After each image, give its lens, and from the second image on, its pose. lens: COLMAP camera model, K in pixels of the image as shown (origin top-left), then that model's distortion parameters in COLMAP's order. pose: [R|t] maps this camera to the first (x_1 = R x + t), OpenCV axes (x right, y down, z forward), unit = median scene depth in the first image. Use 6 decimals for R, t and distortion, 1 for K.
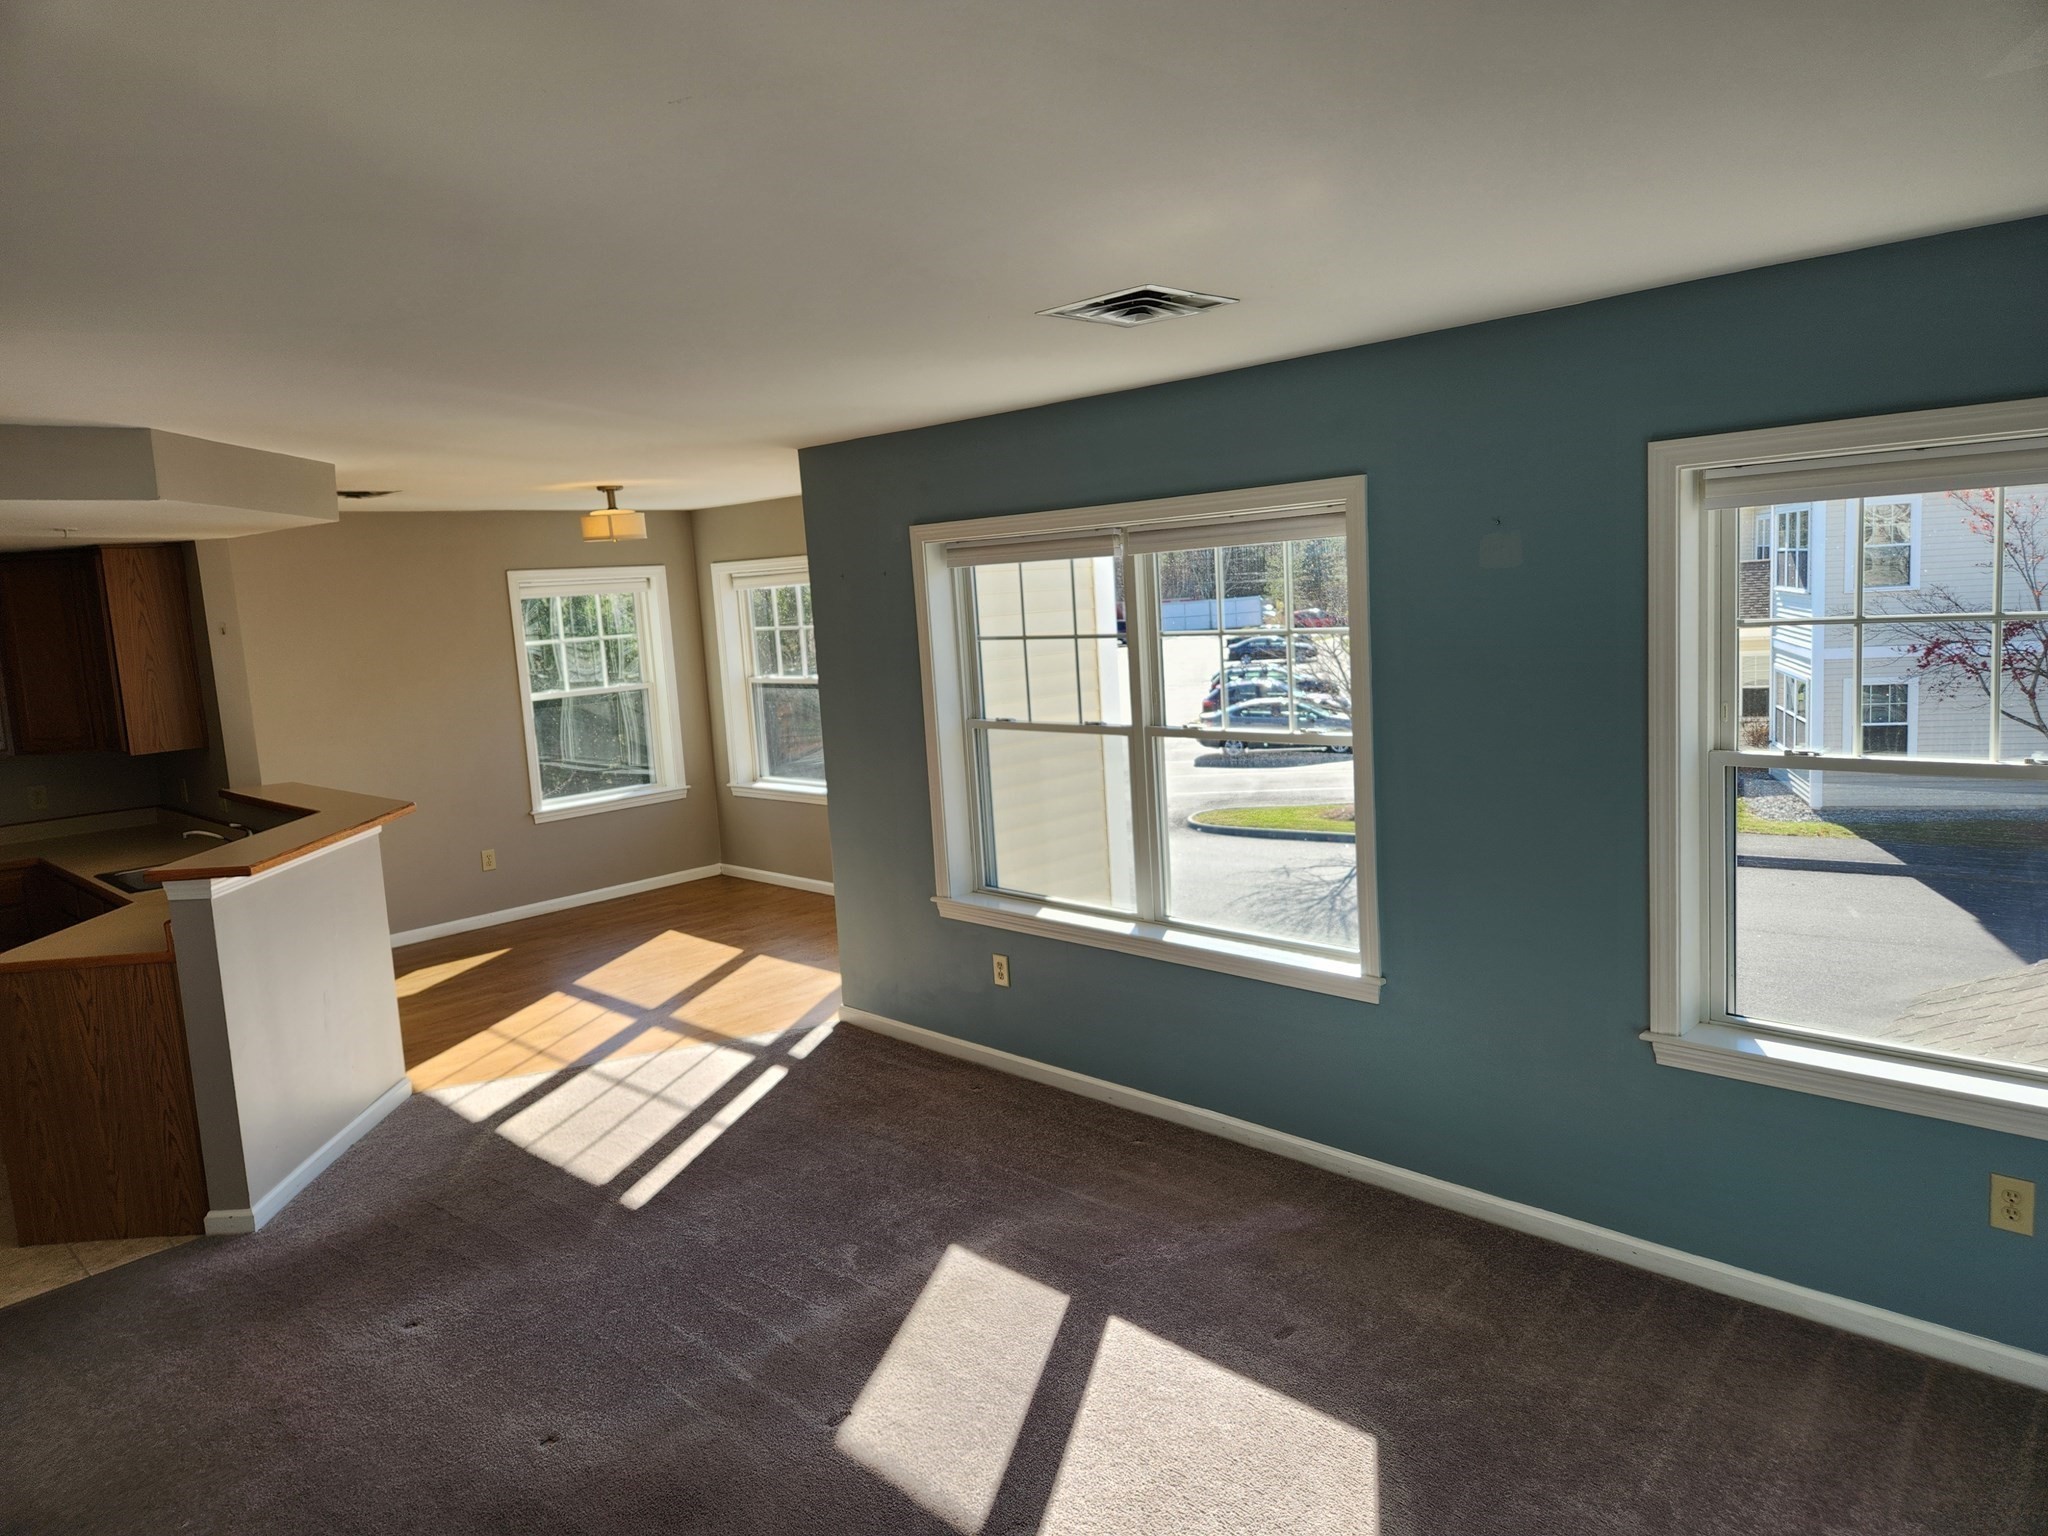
lens RADIAL K [[1363.4, 0, 1016.4], [0, 1363.4, 765.7], [0, 0, 1]] dist [0.006416, 0.001718]
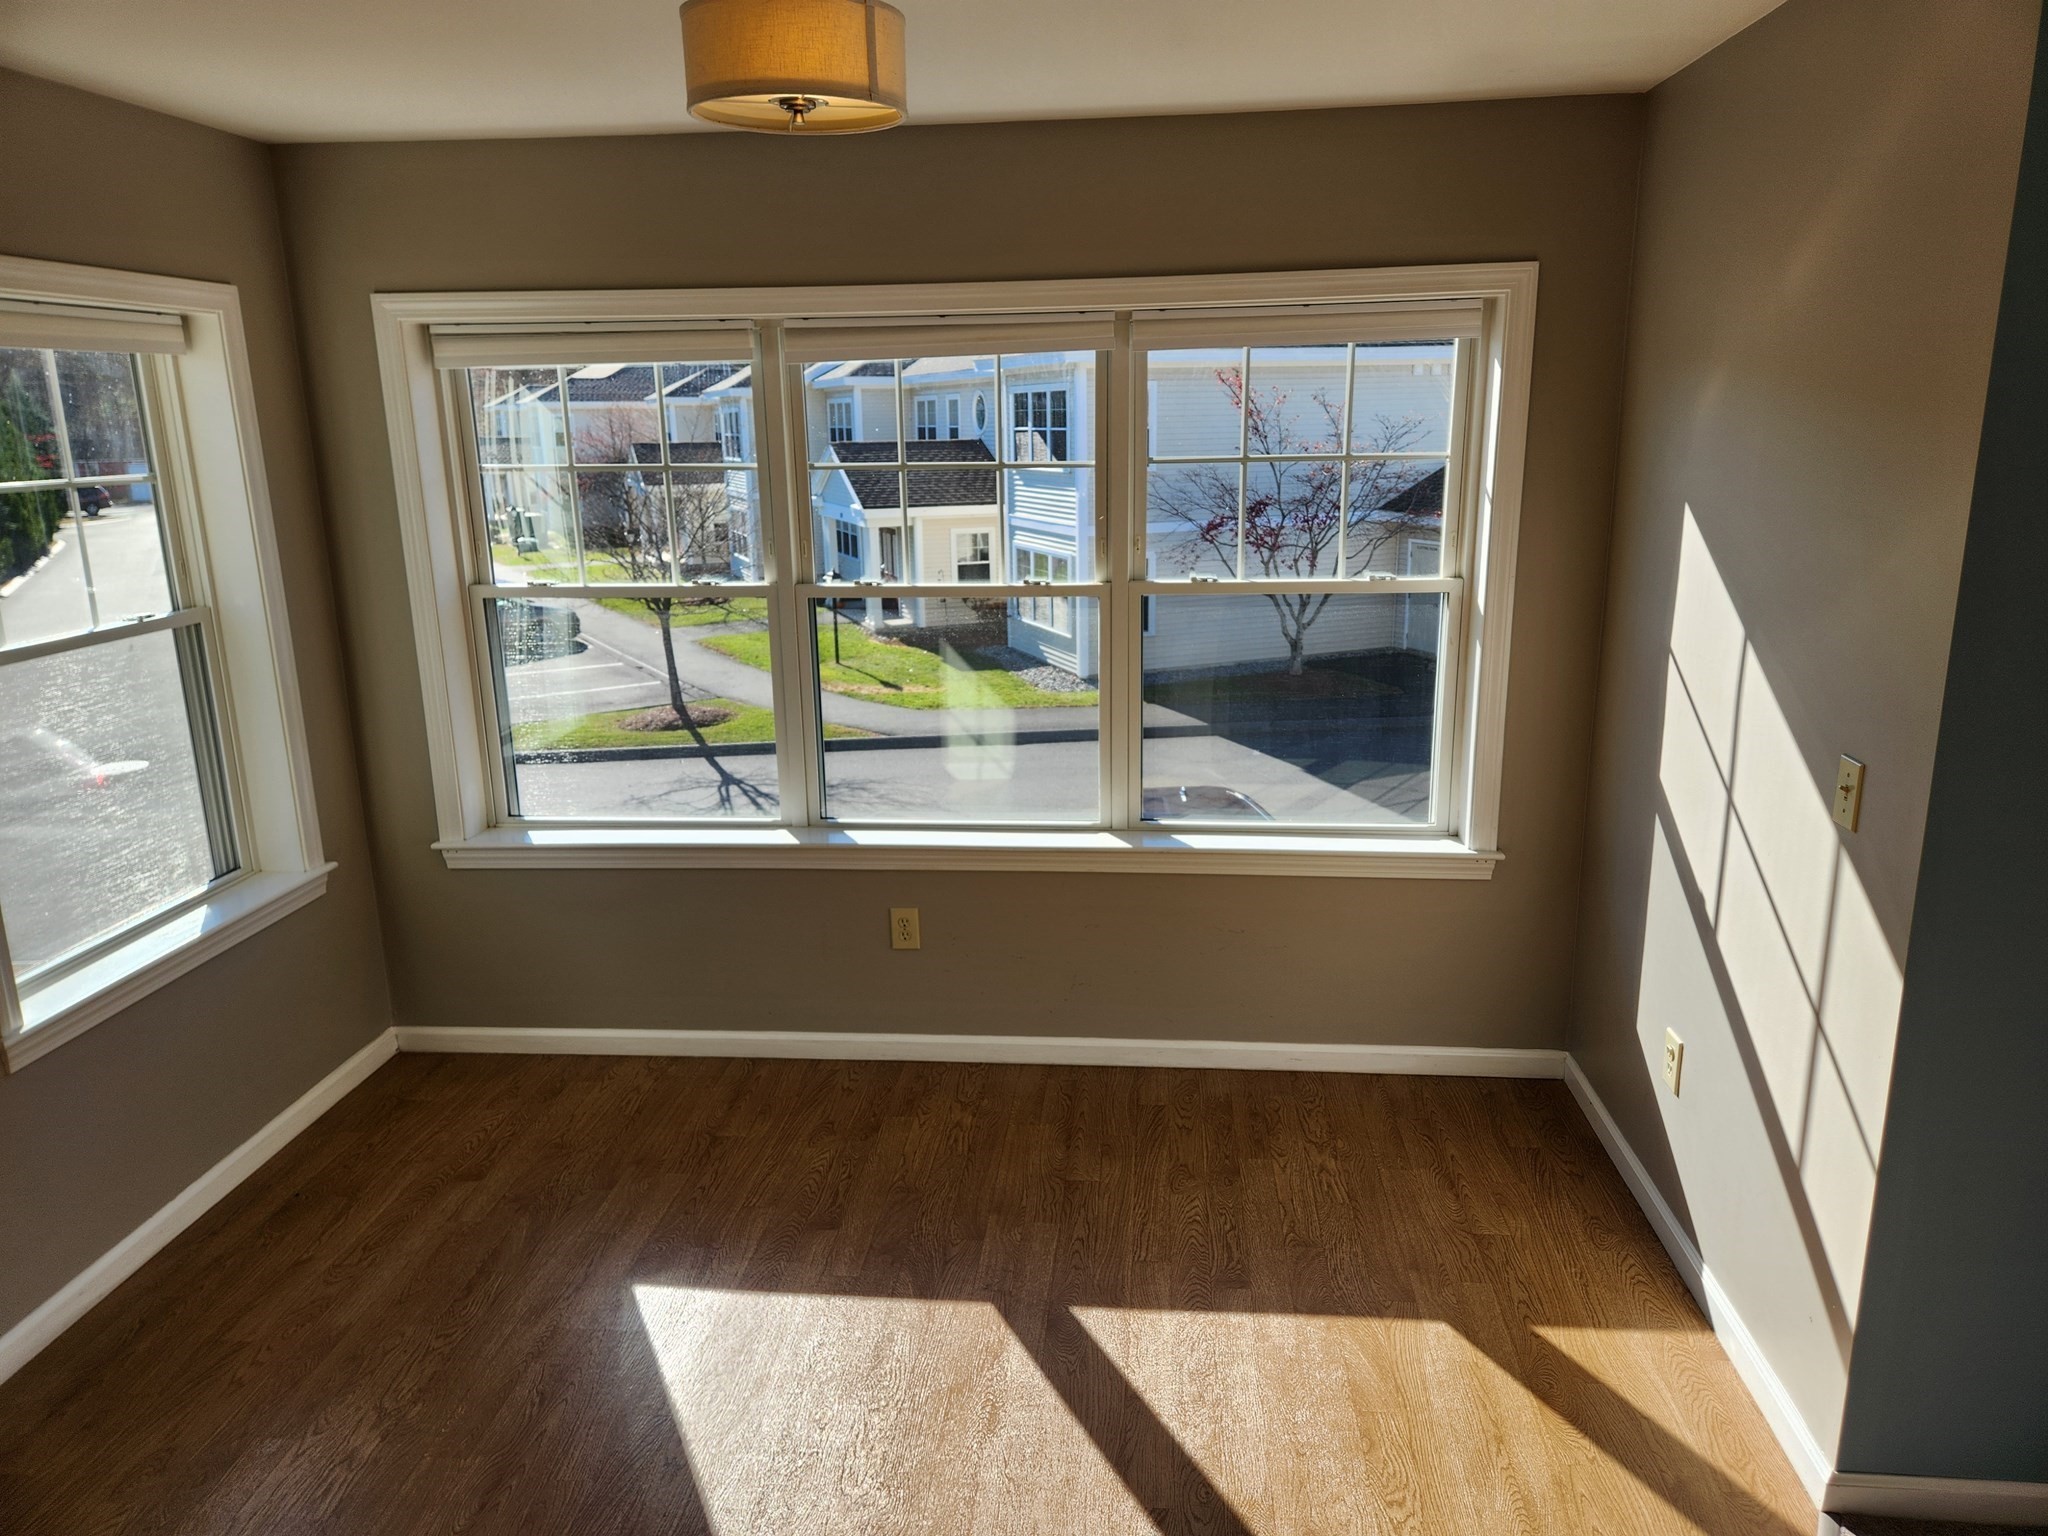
lens RADIAL K [[1363.4, 0, 1032.5], [0, 1363.4, 760.6], [0, 0, 1]] dist [0.006416, 0.001718]
pose [[0.758314, -0.105862, 0.643237, -0.340086], [0.049761, 0.993247, 0.104802, -0.046903], [-0.649988, -0.047464, 0.758461, 0.566206]]
